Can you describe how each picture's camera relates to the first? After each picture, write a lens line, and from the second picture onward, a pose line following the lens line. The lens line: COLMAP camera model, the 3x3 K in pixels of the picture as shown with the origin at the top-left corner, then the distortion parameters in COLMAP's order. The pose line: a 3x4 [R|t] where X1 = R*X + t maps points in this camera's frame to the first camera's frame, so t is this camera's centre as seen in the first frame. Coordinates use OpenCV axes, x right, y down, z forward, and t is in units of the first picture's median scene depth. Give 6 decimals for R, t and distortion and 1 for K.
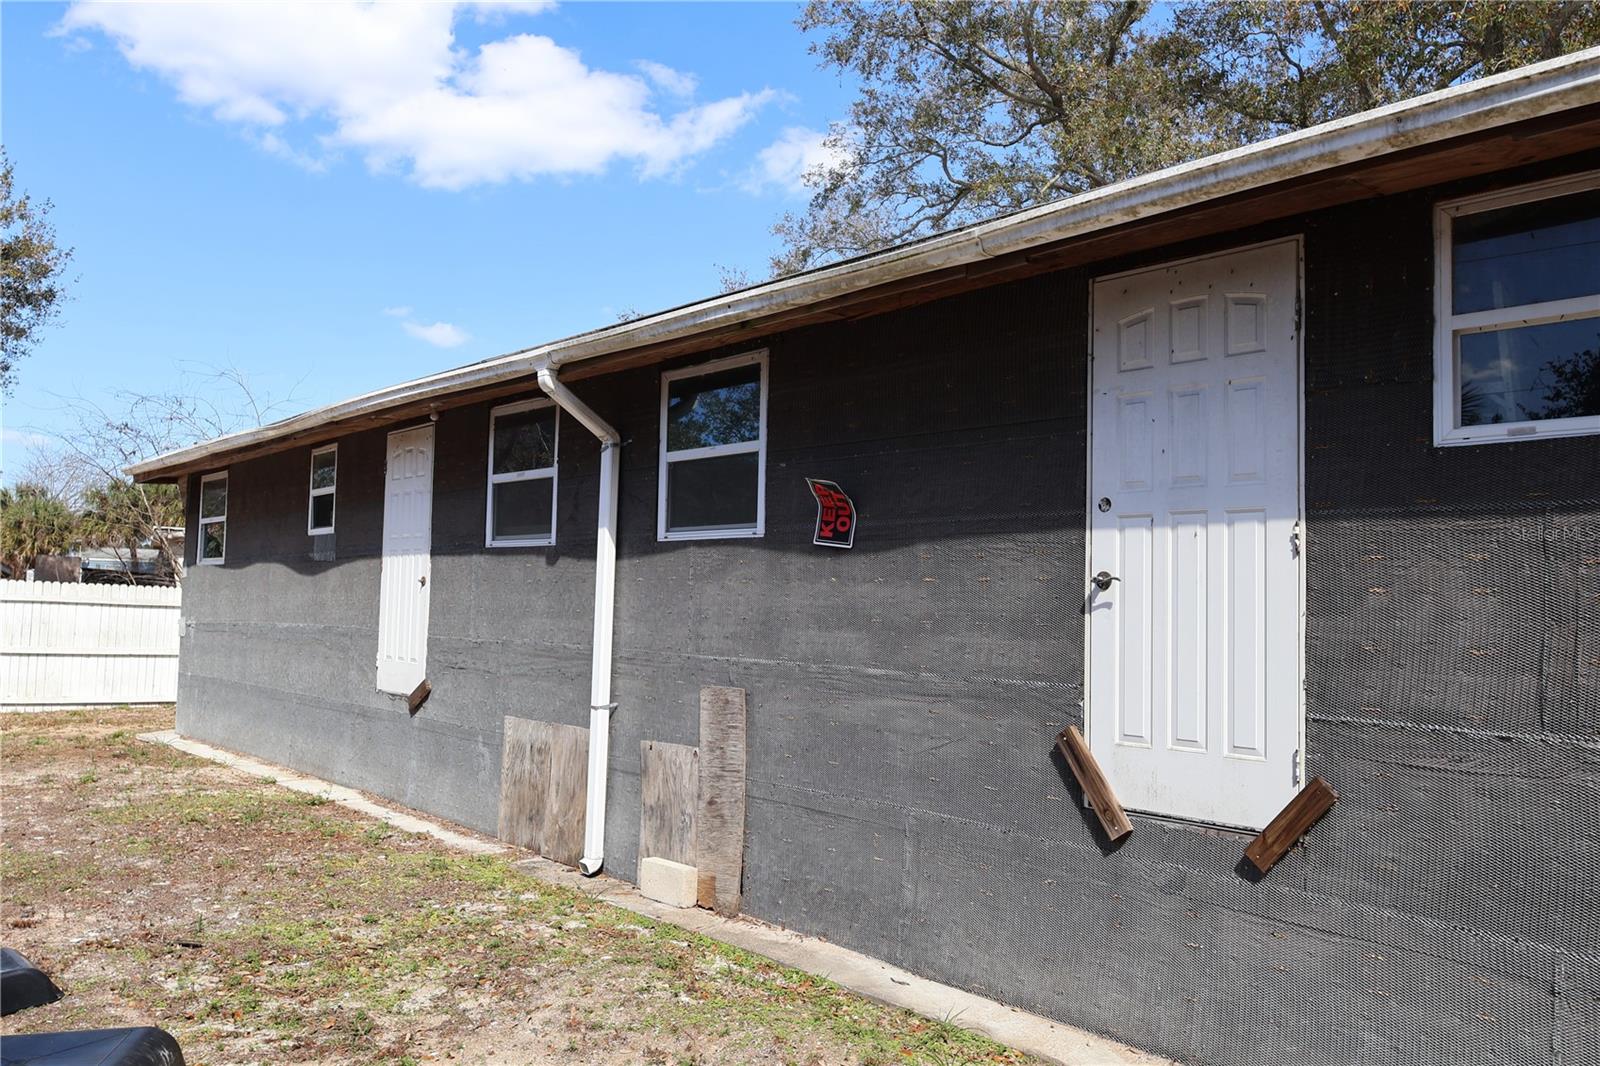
lens RADIAL K [[1182.0, 0, 799.7], [0, 1182.0, 538.7], [0, 0, 1]] dist [-0.000495, 0.001190]
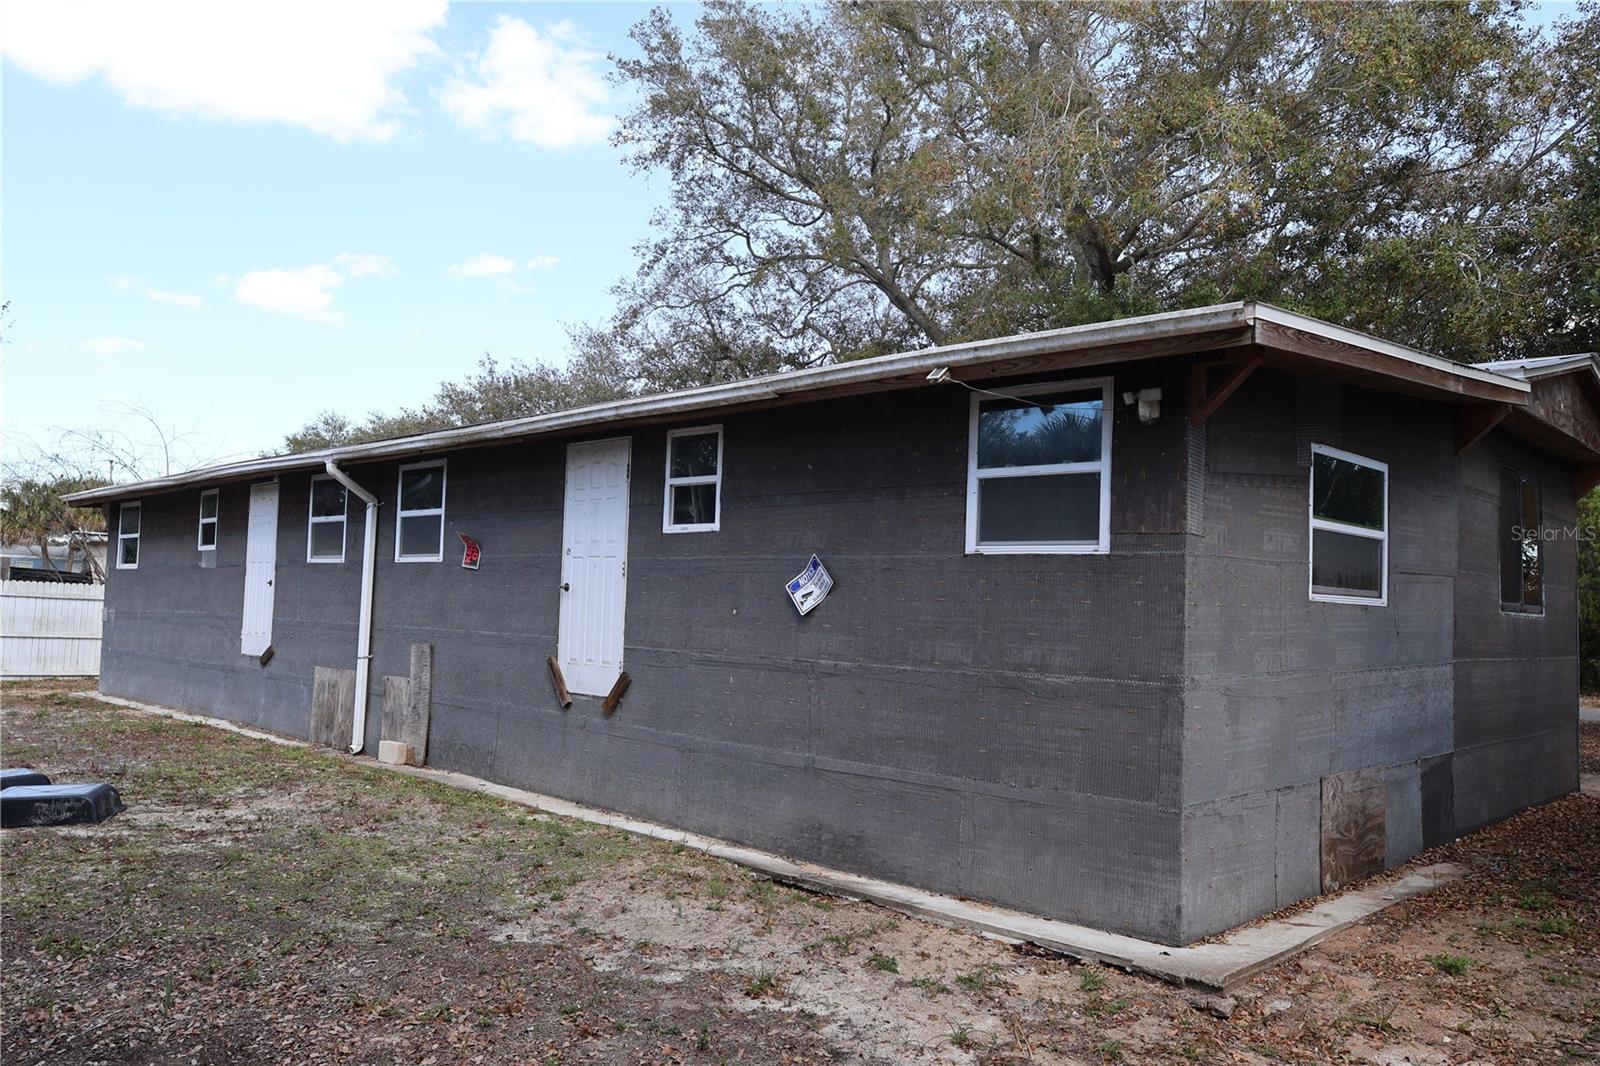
lens RADIAL K [[1182.0, 0, 799.7], [0, 1182.0, 538.7], [0, 0, 1]] dist [-0.000495, 0.001190]
pose [[0.998150, 0.010411, 0.059894, 0.269340], [-0.010385, 0.999946, -0.000747, -0.027110], [-0.059898, 0.000124, 0.998204, -0.565320]]
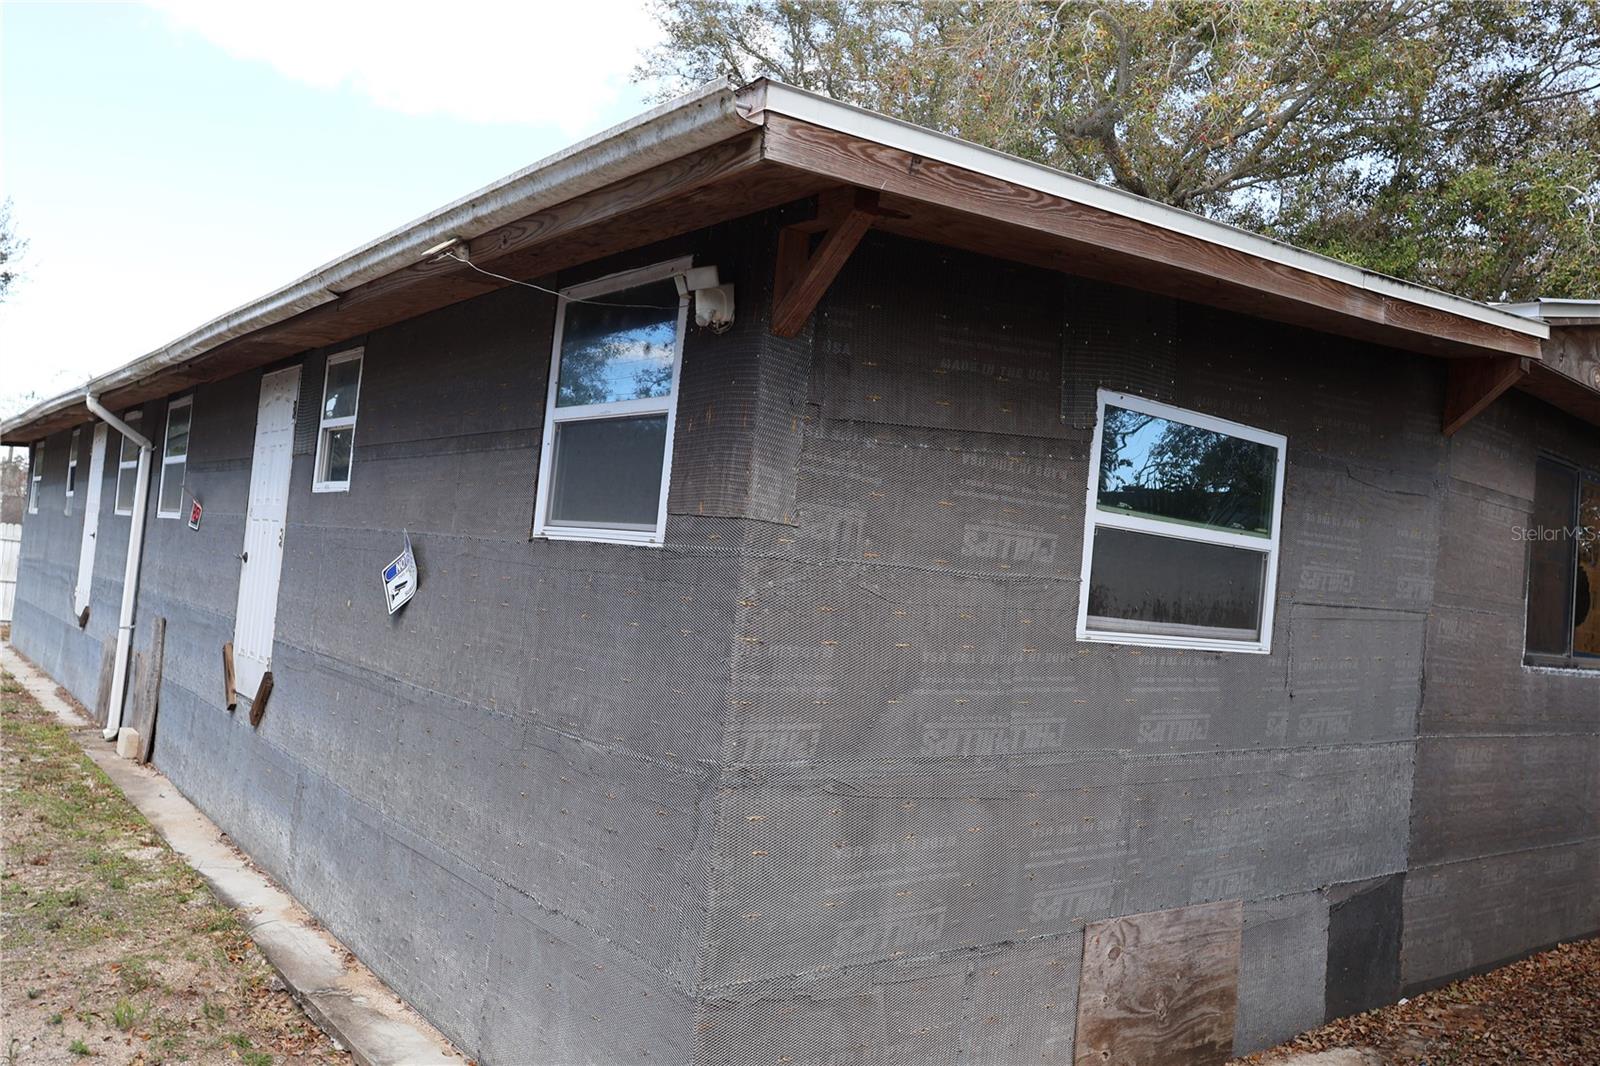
lens RADIAL K [[1182.0, 0, 799.7], [0, 1182.0, 538.7], [0, 0, 1]] dist [-0.000495, 0.001190]
pose [[0.995824, 0.061943, -0.067064, 0.563719], [-0.060877, 0.997986, 0.017826, -0.034081], [0.068033, -0.013669, 0.997589, -0.303223]]
